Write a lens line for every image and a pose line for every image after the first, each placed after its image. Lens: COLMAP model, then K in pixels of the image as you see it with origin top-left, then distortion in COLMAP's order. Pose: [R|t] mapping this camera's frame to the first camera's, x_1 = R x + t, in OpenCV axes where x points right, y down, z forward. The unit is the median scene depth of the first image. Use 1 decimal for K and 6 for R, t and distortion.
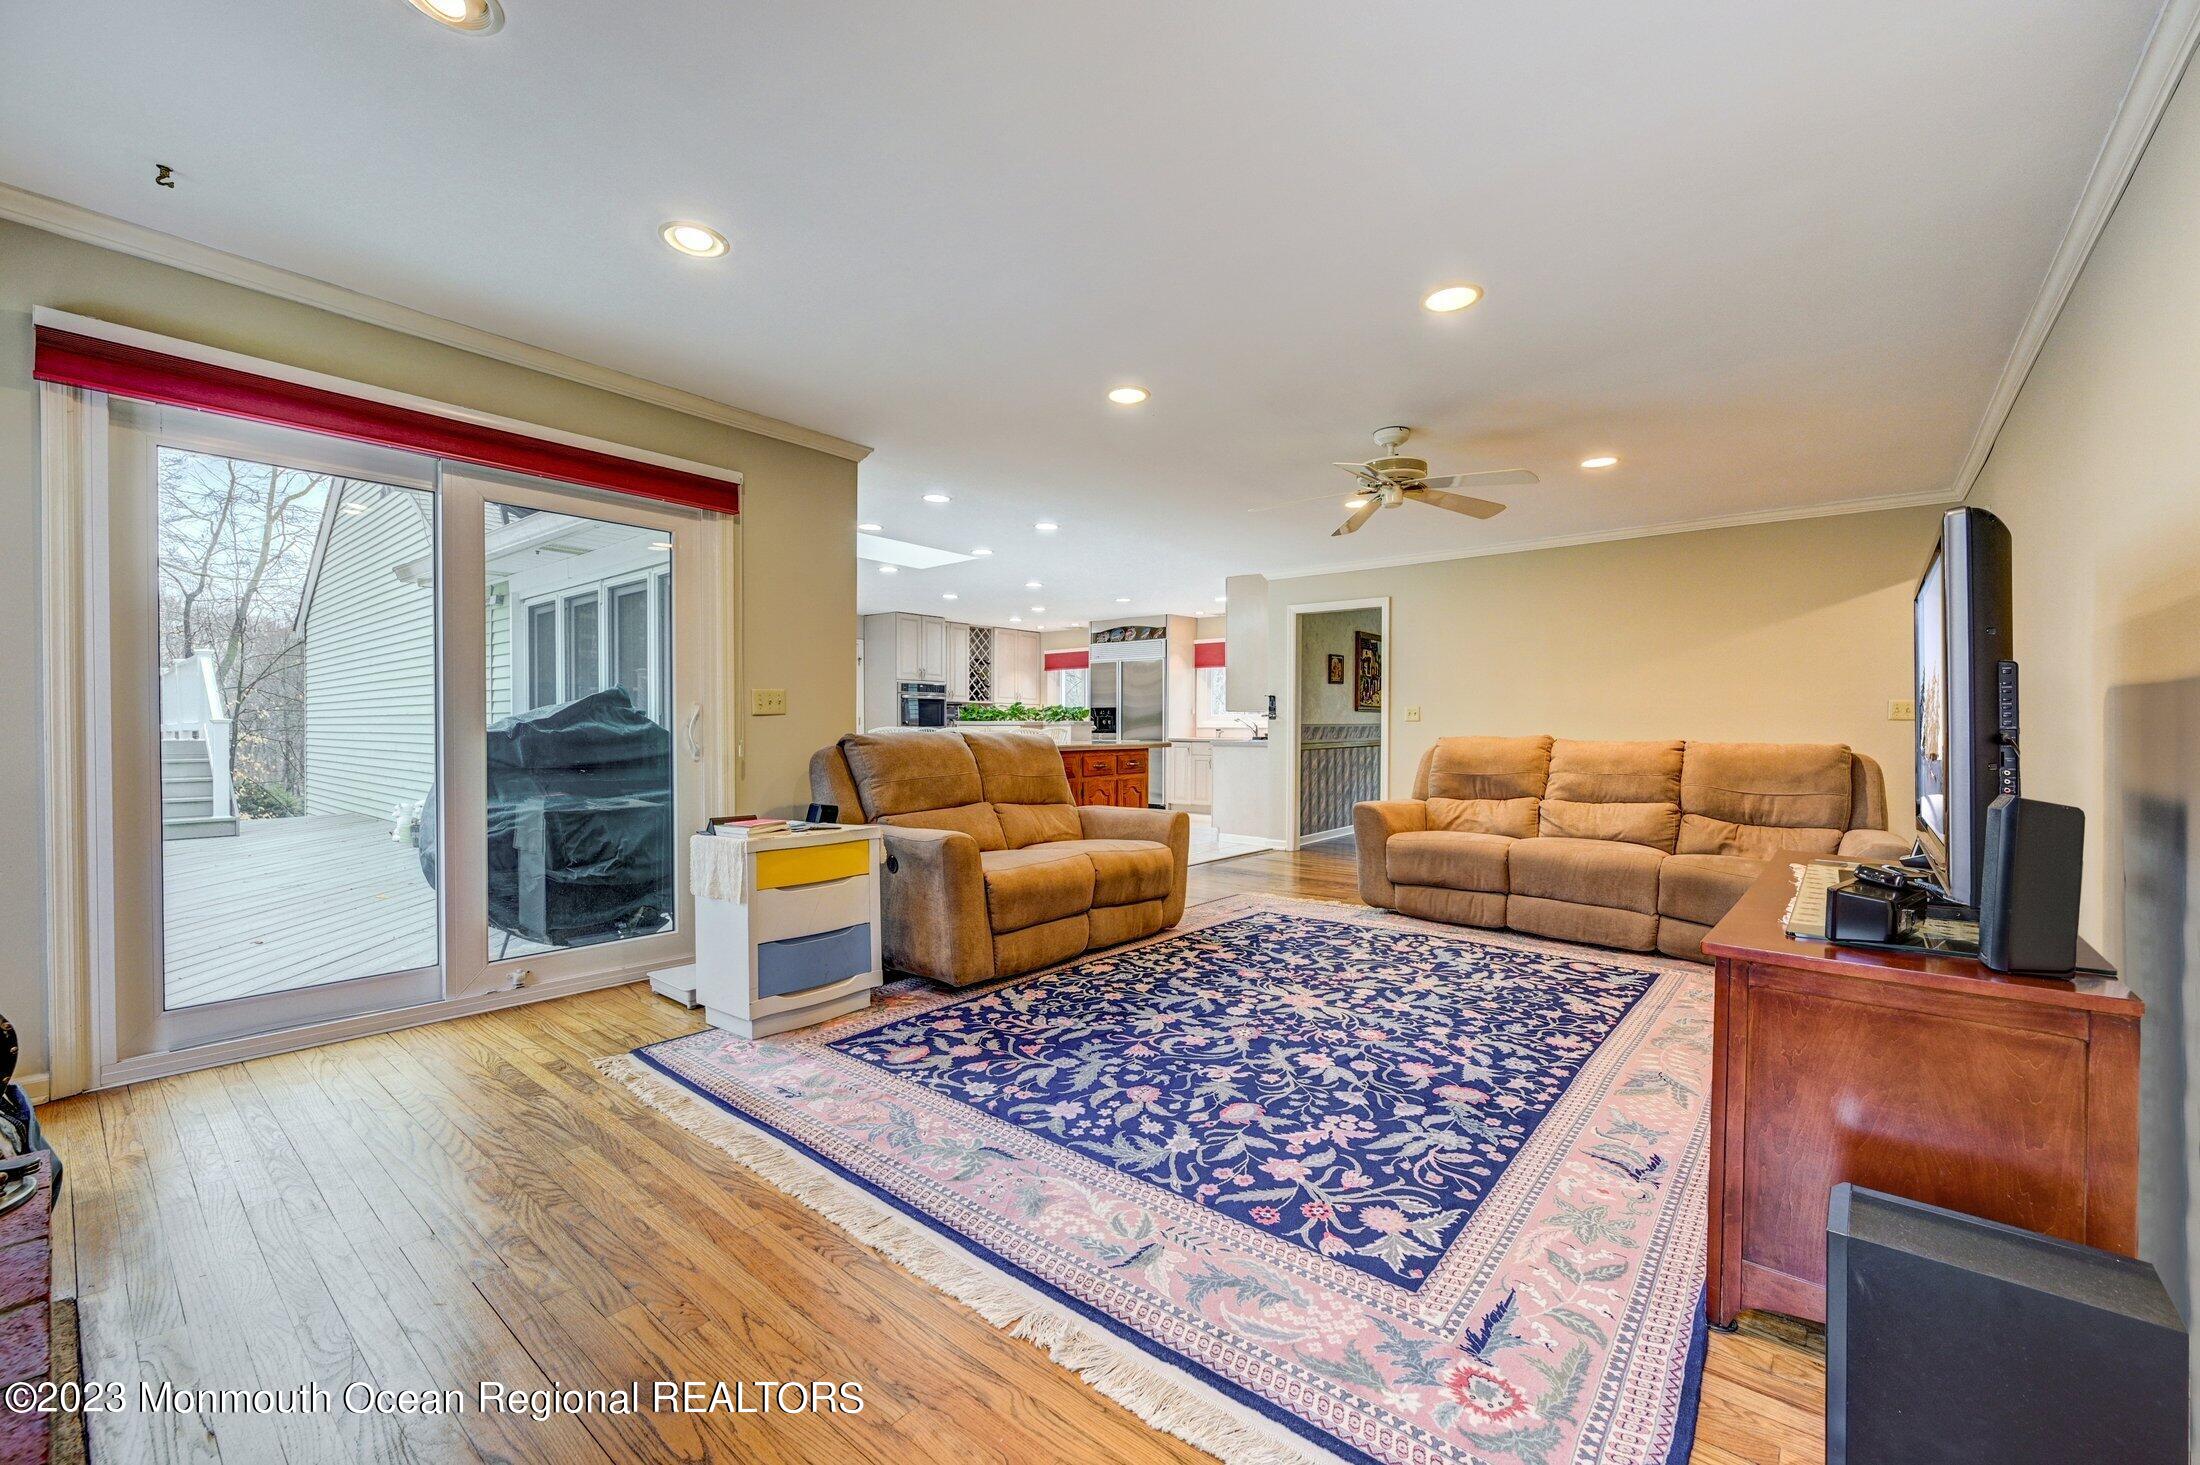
lens RADIAL K [[882.8, 0, 1109.2], [0, 882.8, 736.8], [0, 0, 1]] dist [-0.001918, 0.001107]
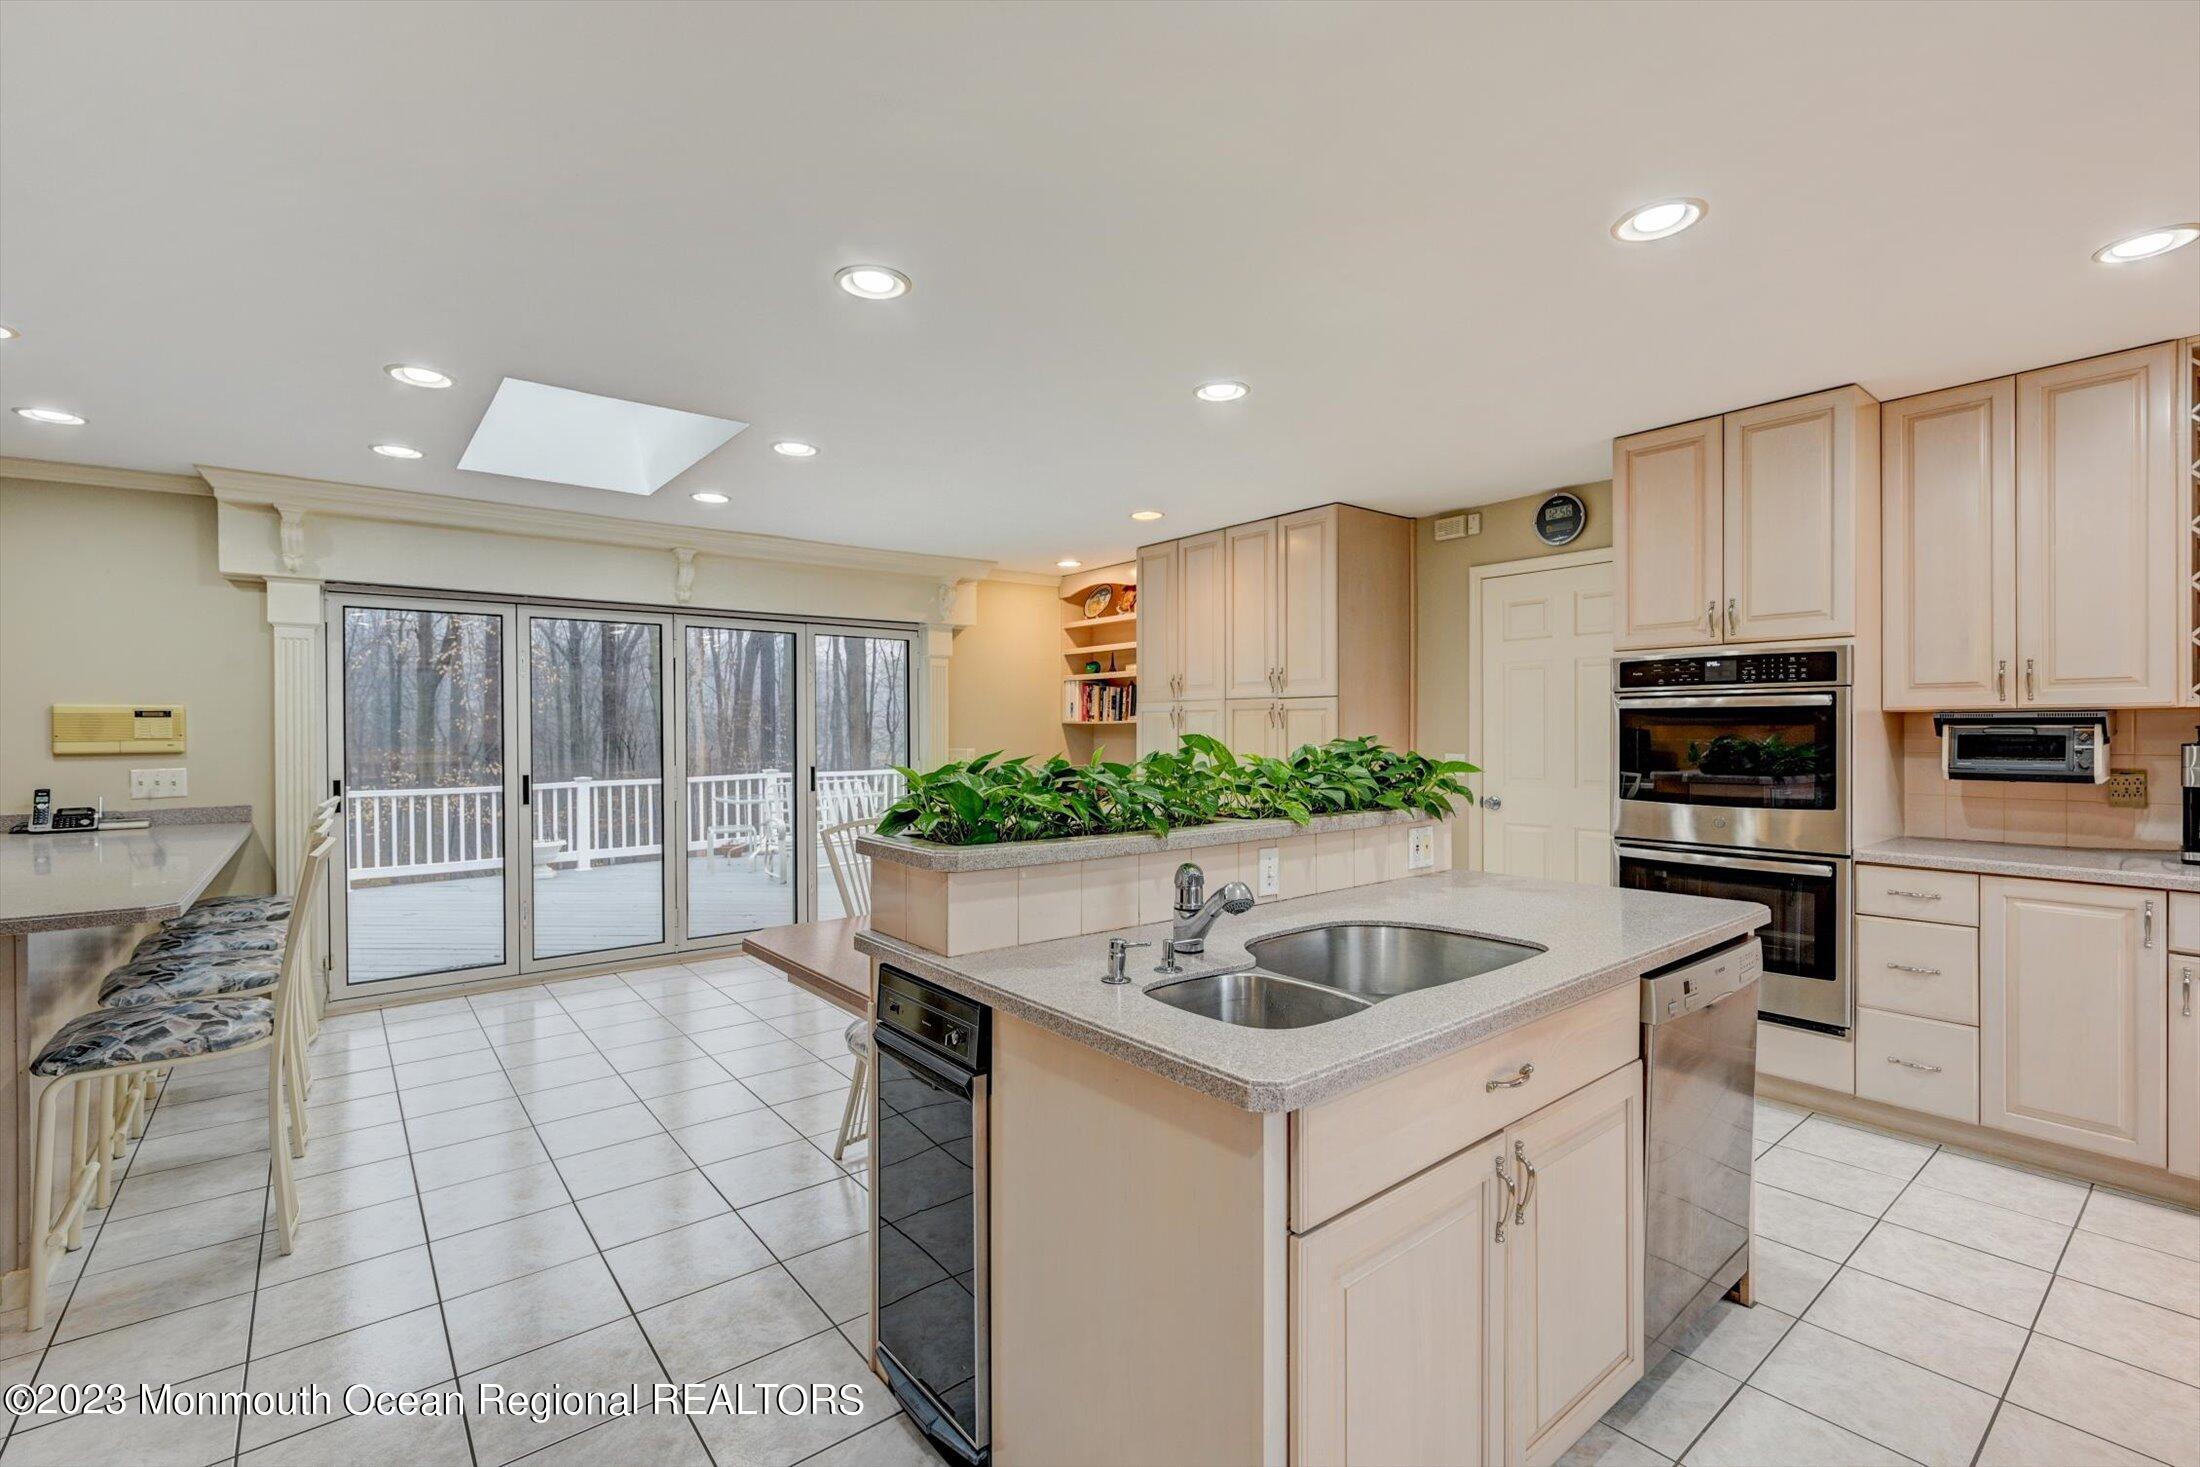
lens RADIAL K [[972.5, 0, 1105.5], [0, 972.5, 737.7], [0, 0, 1]] dist [0.001660, -0.001326]
pose [[-0.210188, 0.007927, -0.977629, 0.451379], [-0.006498, 0.999934, 0.009505, -0.112483], [0.977639, 0.008351, -0.210122, 2.842986]]
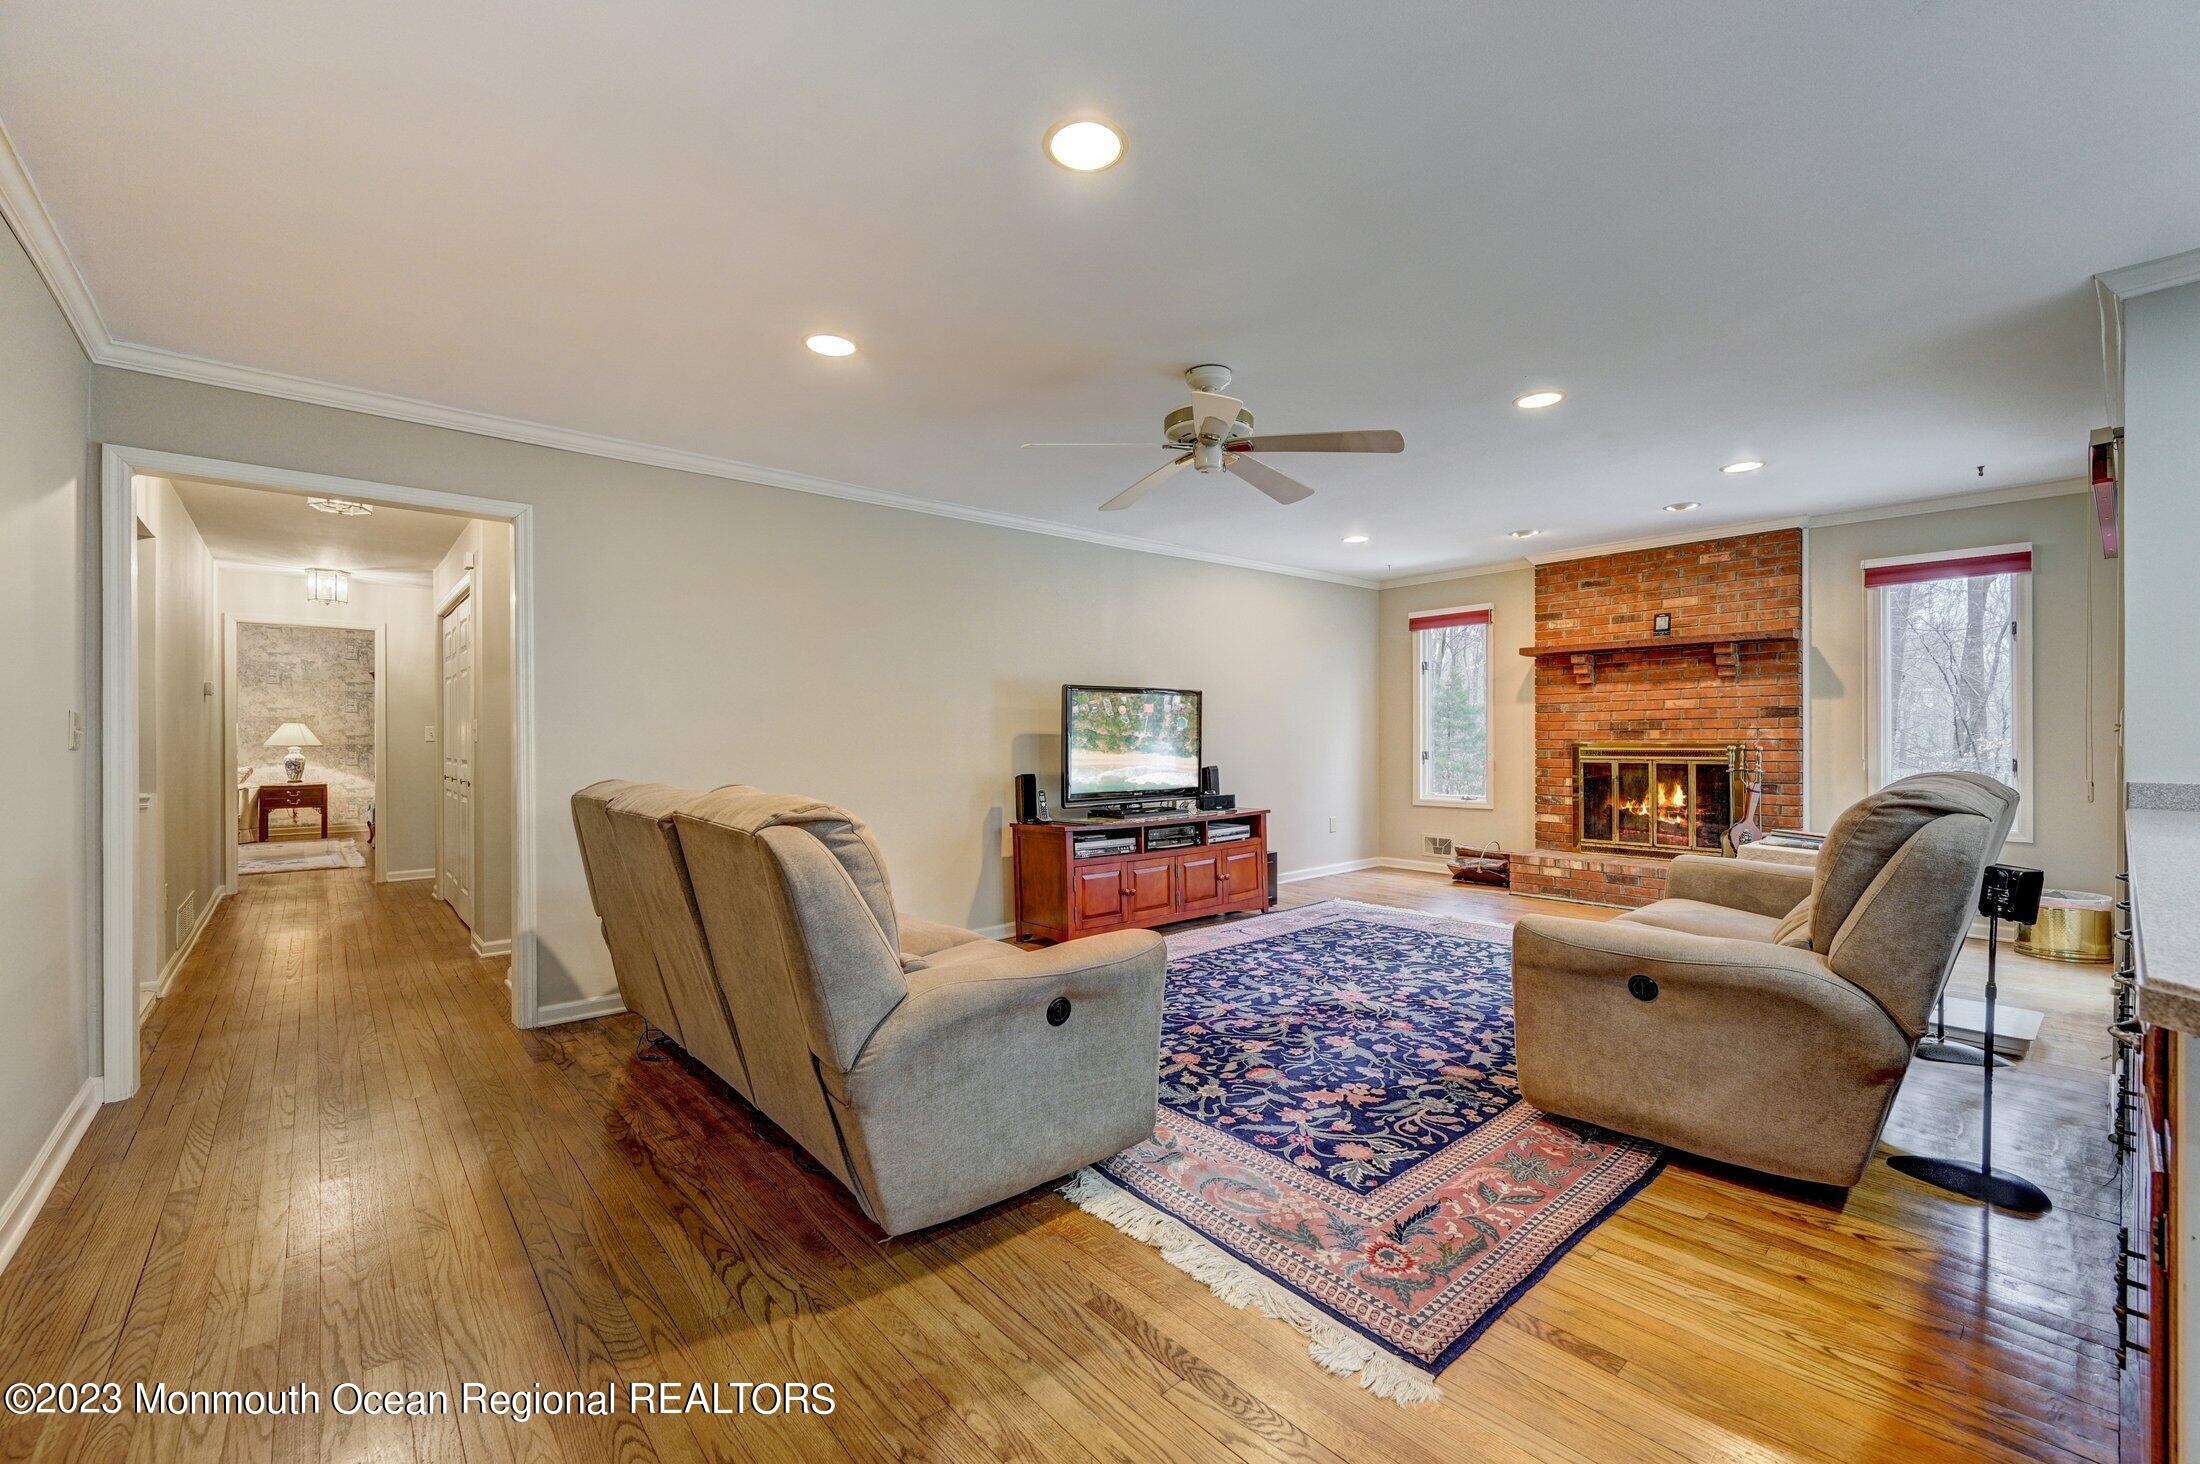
lens RADIAL K [[882.8, 0, 1090.1], [0, 882.8, 725.3], [0, 0, 1]] dist [-0.001918, 0.001107]
pose [[-0.984469, 0.004443, 0.175502, 0.346411], [0.003703, 0.999983, -0.004541, -0.048287], [-0.175519, -0.003821, -0.984469, 2.167544]]
